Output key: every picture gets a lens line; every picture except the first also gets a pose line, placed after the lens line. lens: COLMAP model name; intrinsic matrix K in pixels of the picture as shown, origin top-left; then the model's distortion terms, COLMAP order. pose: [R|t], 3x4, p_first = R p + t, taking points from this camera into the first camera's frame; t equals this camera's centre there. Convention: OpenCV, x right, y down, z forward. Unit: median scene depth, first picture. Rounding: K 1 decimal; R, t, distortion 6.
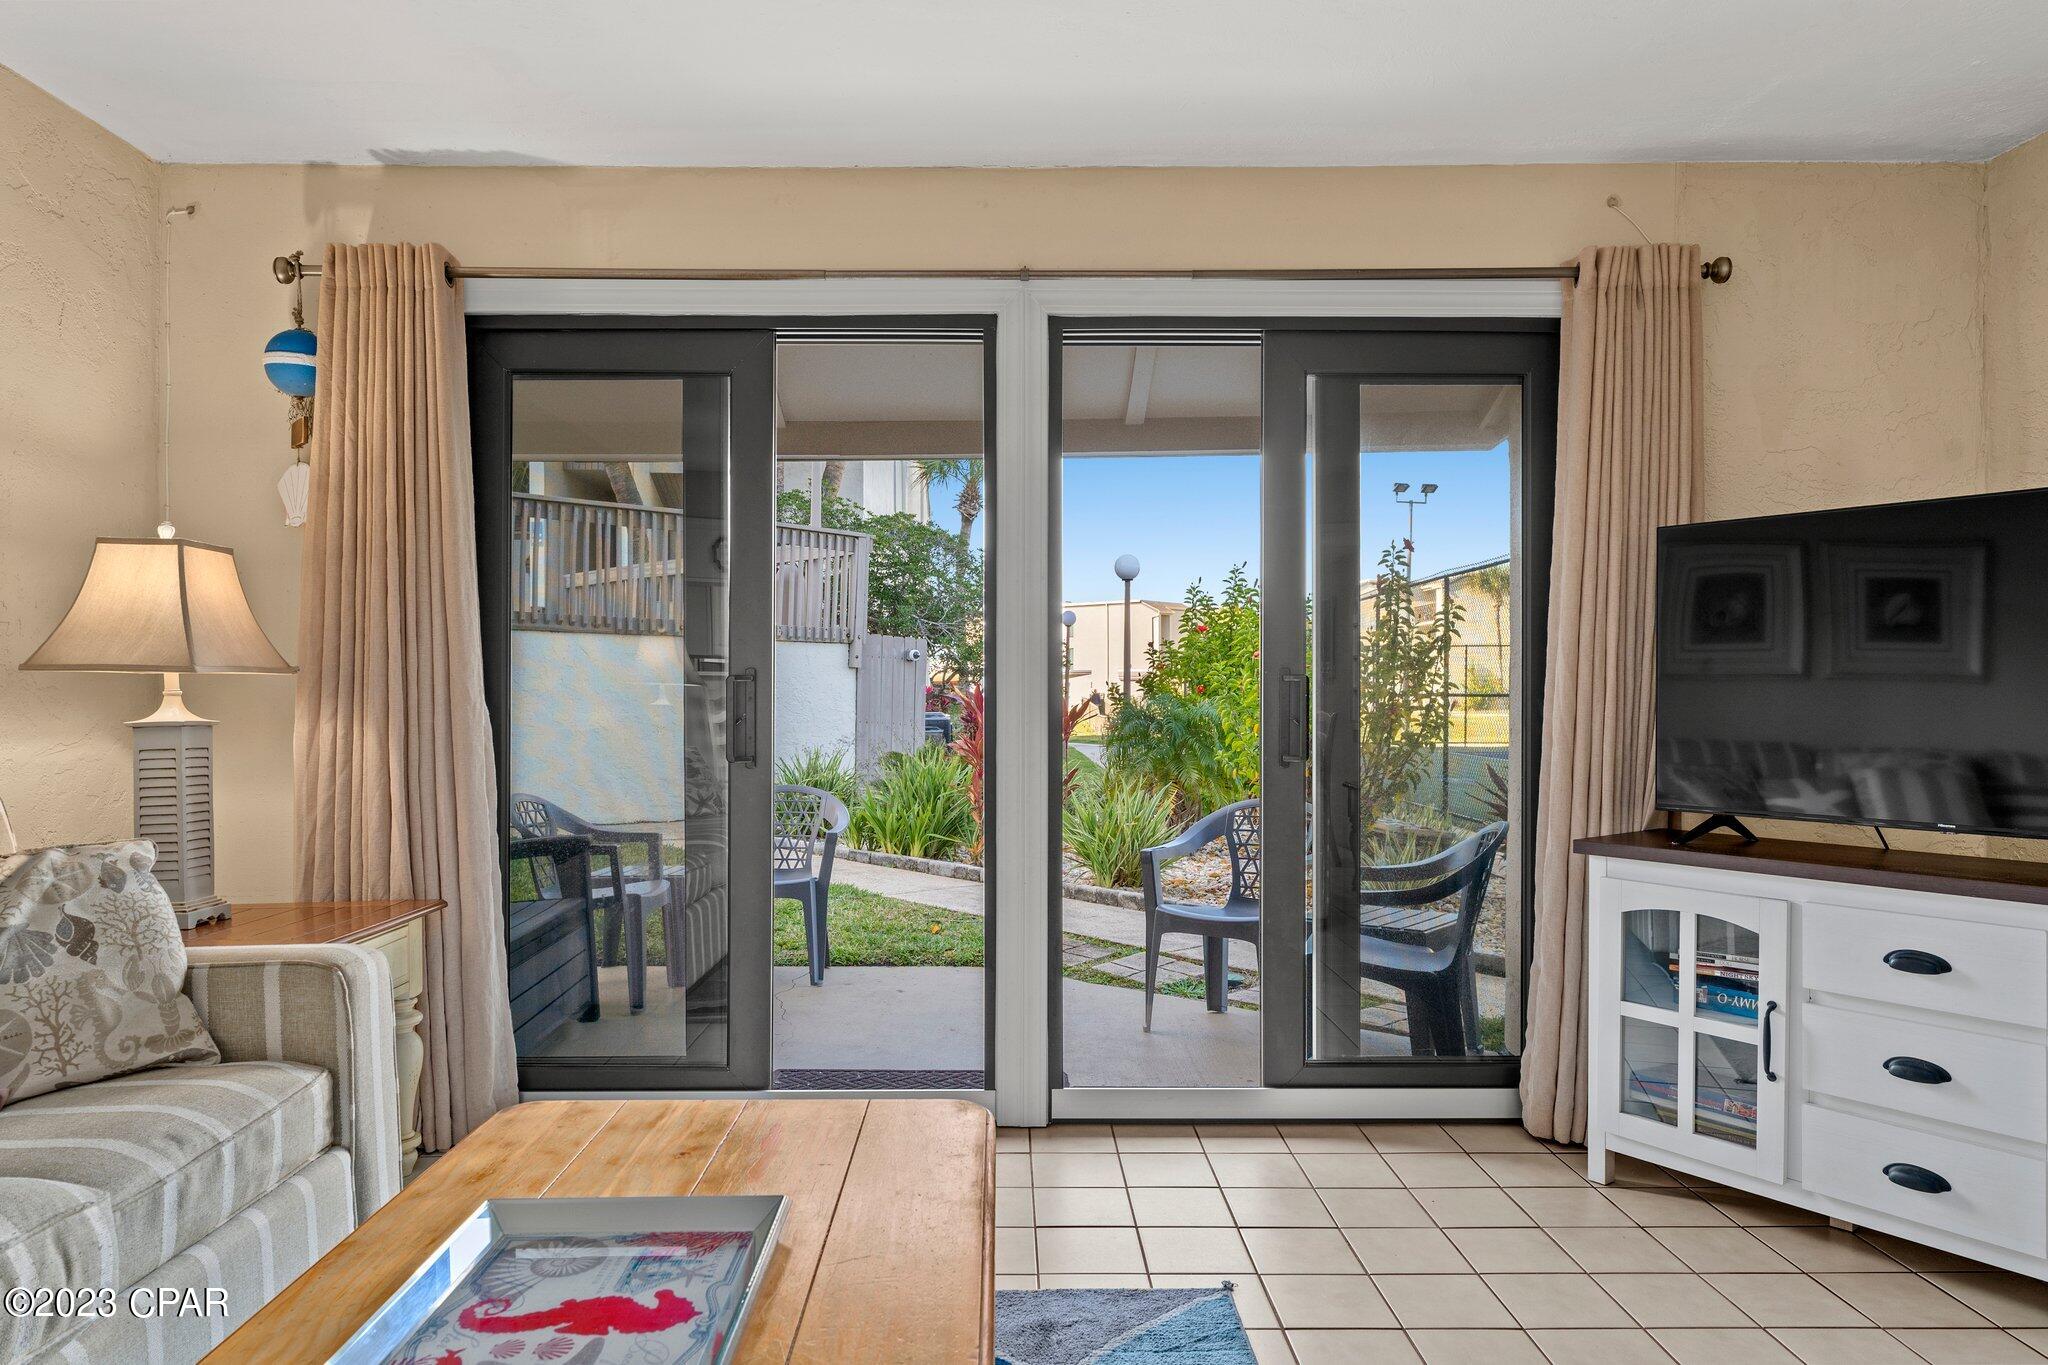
lens RADIAL K [[1261.9, 0, 1013.0], [0, 1261.9, 692.0], [0, 0, 1]] dist [-0.003197, -0.001453]
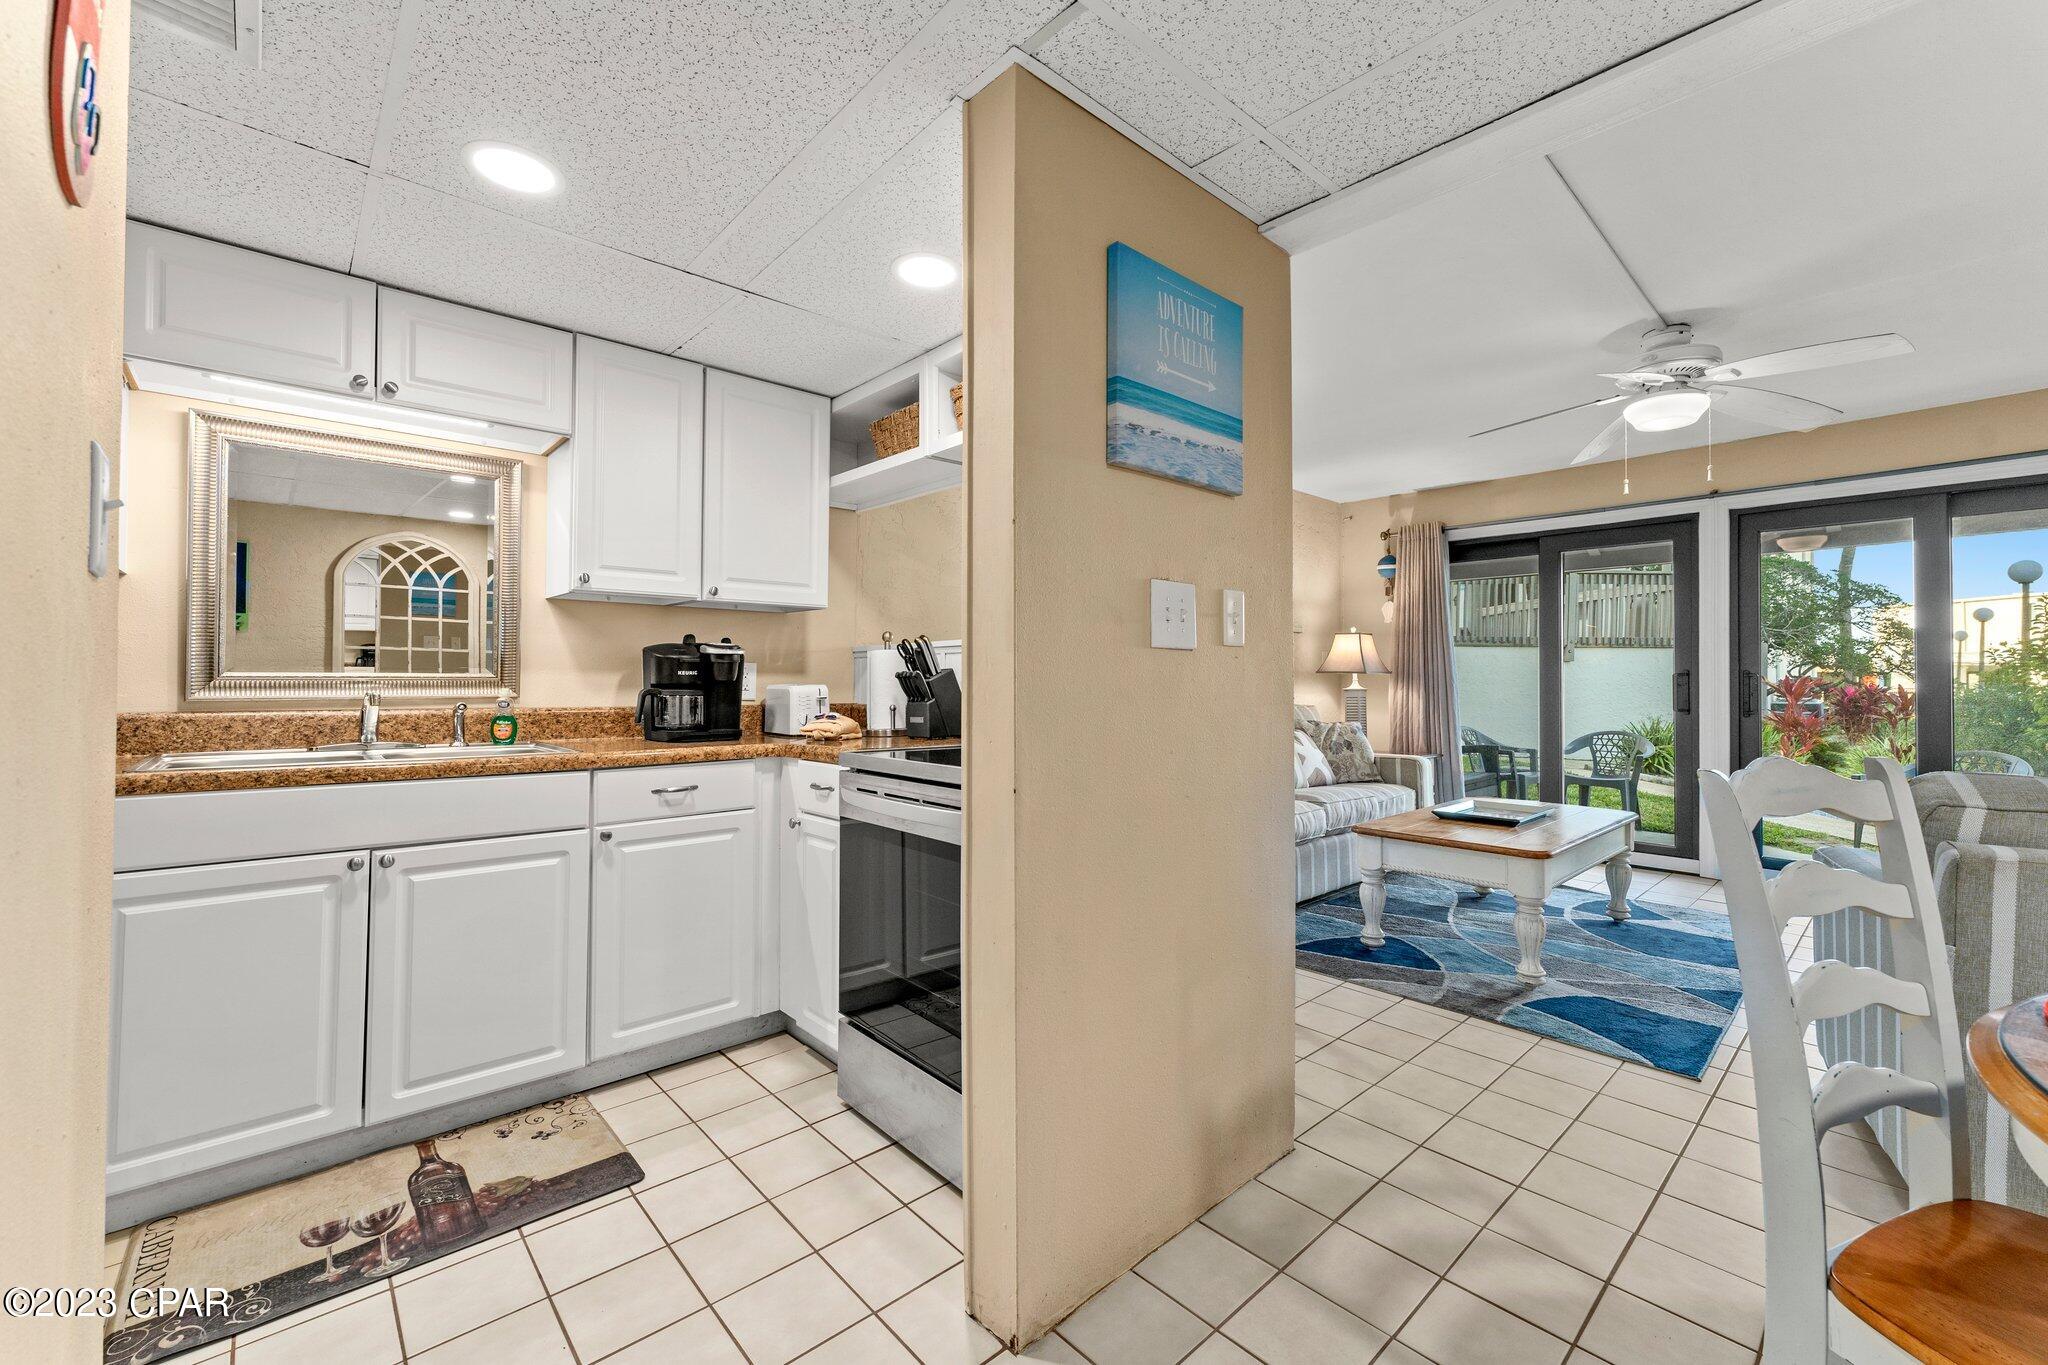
lens RADIAL K [[824.4, 0, 1013.6], [0, 824.4, 669.5], [0, 0, 1]] dist [0.000500, -0.000369]
pose [[0.656554, -0.004170, -0.754267, 0.308104], [-0.004714, 0.999943, -0.009631, -0.001369], [0.754264, 0.009879, 0.656497, -0.924725]]
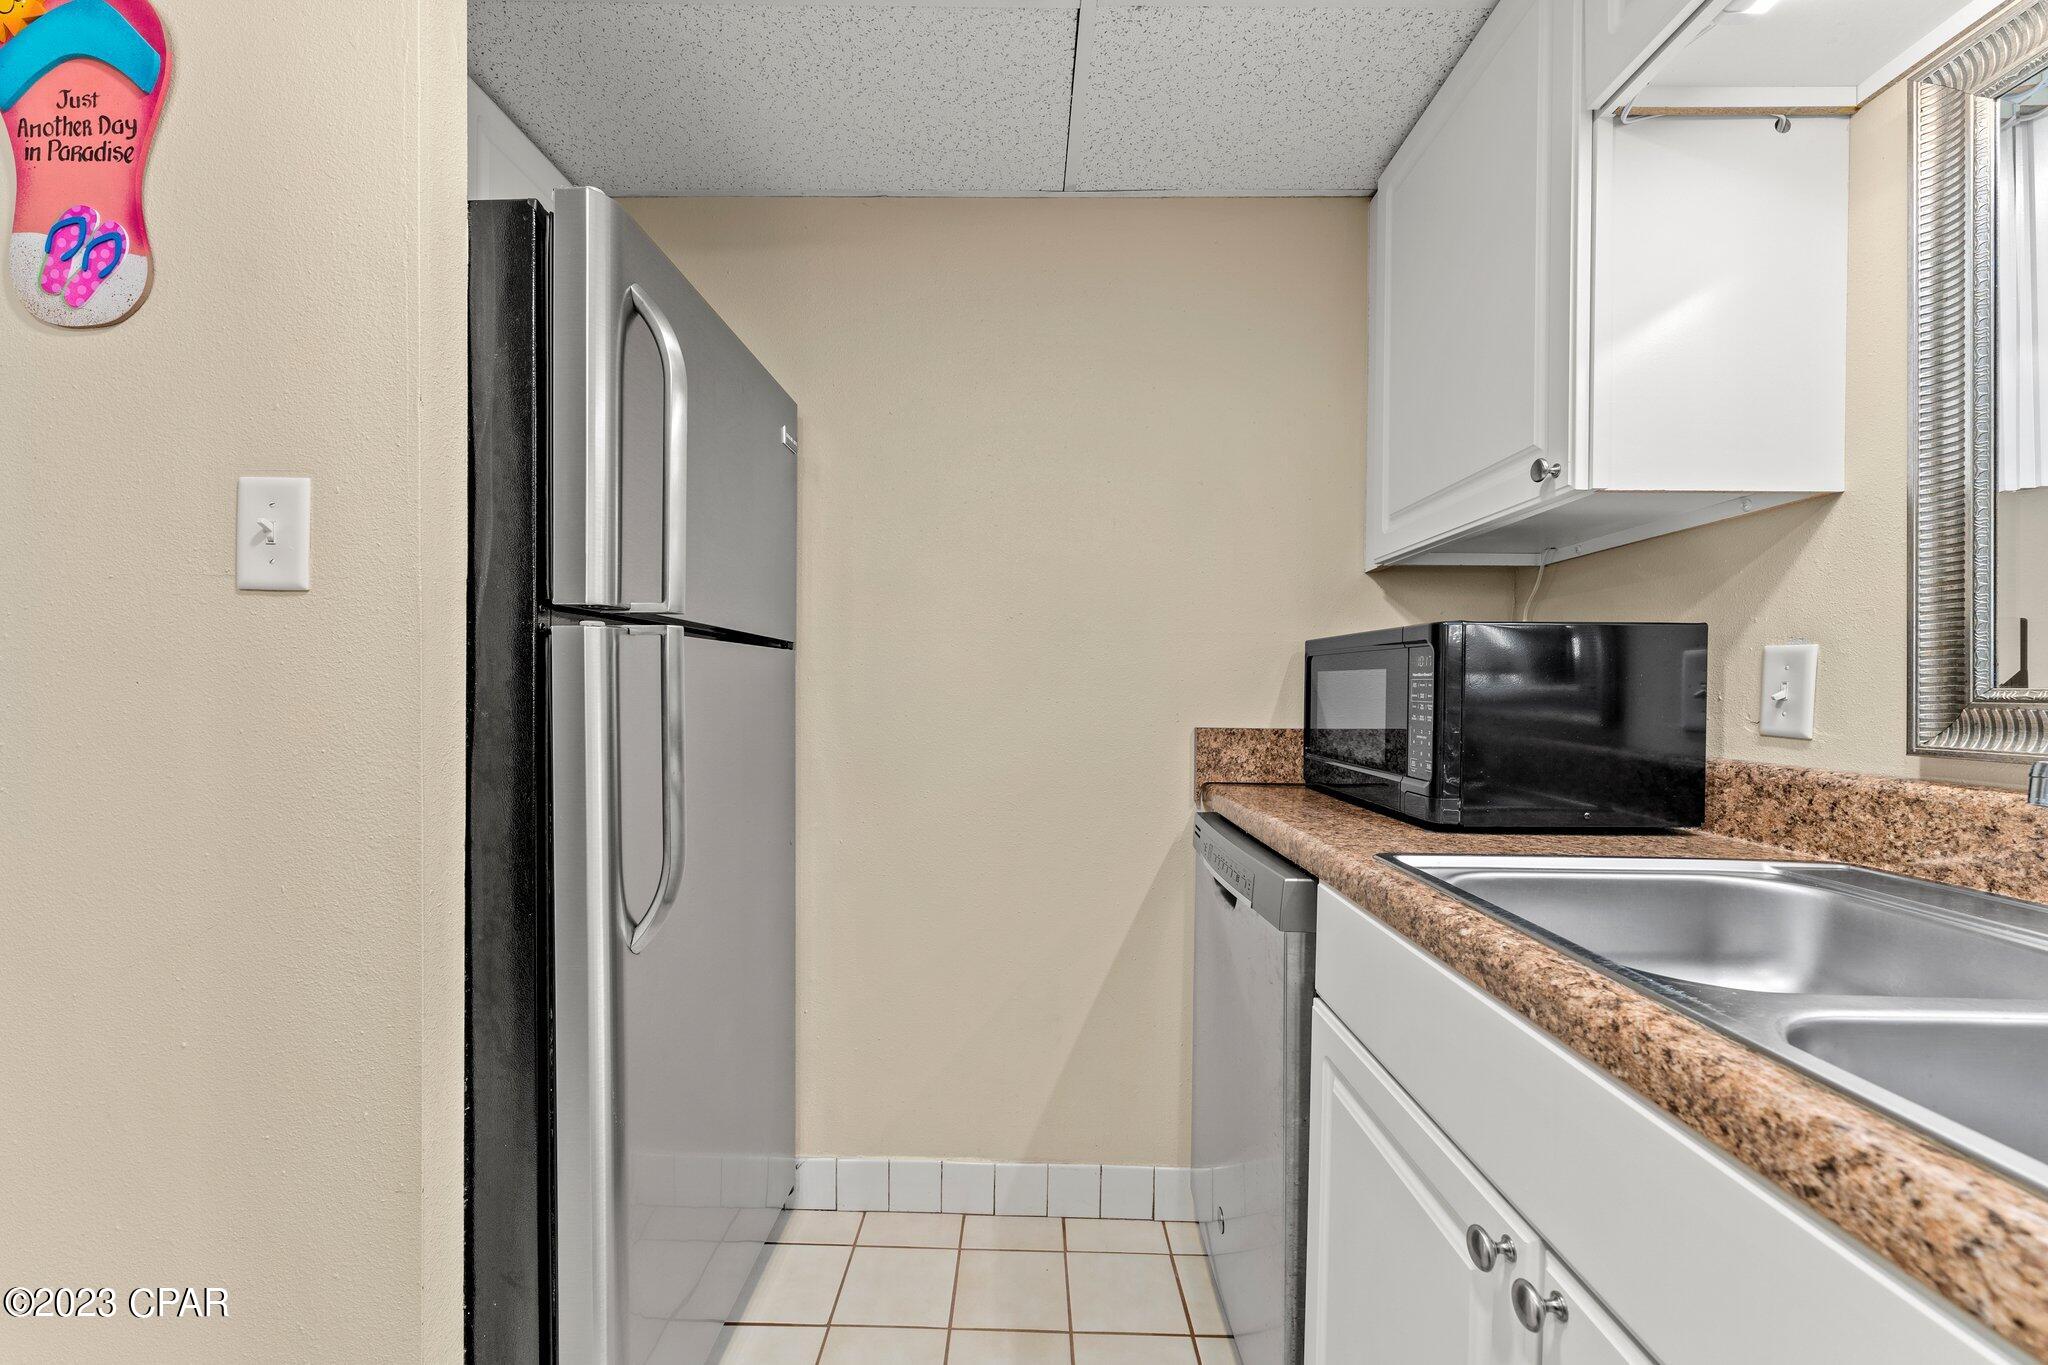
lens RADIAL K [[824.4, 0, 1013.6], [0, 824.4, 669.5], [0, 0, 1]] dist [0.000500, -0.000369]
pose [[-0.999478, -0.009259, 0.030938, -0.355656], [-0.010039, 0.999633, -0.025157, 0.001341], [-0.030693, -0.025454, -0.999205, -0.680165]]
